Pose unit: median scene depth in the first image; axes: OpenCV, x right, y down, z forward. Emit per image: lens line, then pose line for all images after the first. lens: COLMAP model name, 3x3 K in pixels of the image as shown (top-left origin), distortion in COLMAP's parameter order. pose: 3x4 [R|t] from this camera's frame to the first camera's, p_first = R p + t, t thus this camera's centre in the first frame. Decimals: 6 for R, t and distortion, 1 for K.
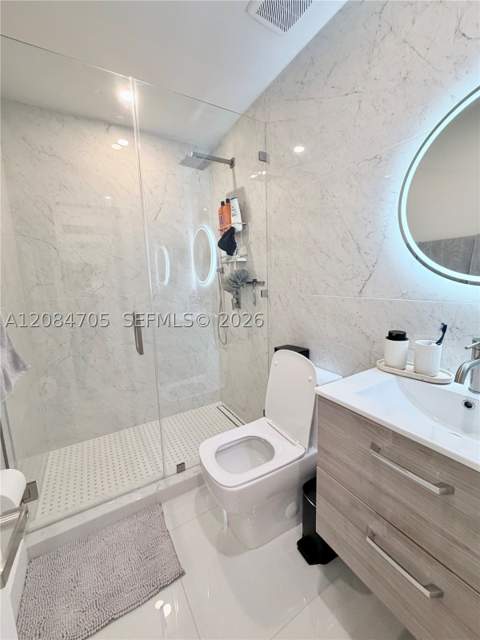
lens RADIAL K [[259.1, 0, 240.0], [0, 259.1, 320.0], [0, 0, 1]] dist [0.000902, 0.000131]
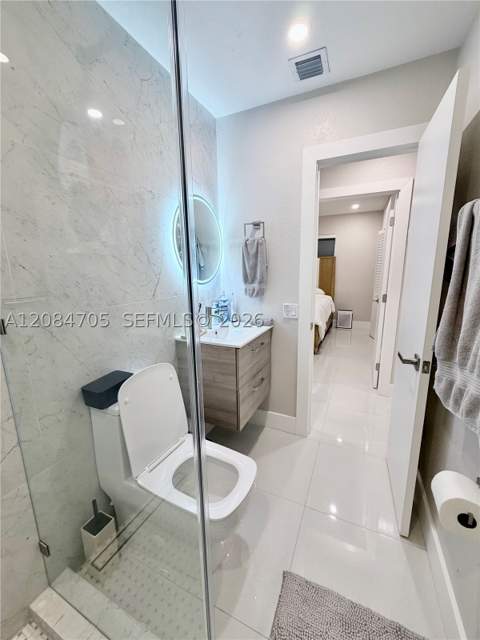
lens RADIAL K [[259.1, 0, 240.0], [0, 259.1, 320.0], [0, 0, 1]] dist [0.000902, 0.000131]
pose [[-0.566329, -0.127262, 0.814294, -0.794775], [0.159541, 0.952391, 0.259803, -0.252537], [-0.808590, 0.277048, -0.519064, 1.348937]]
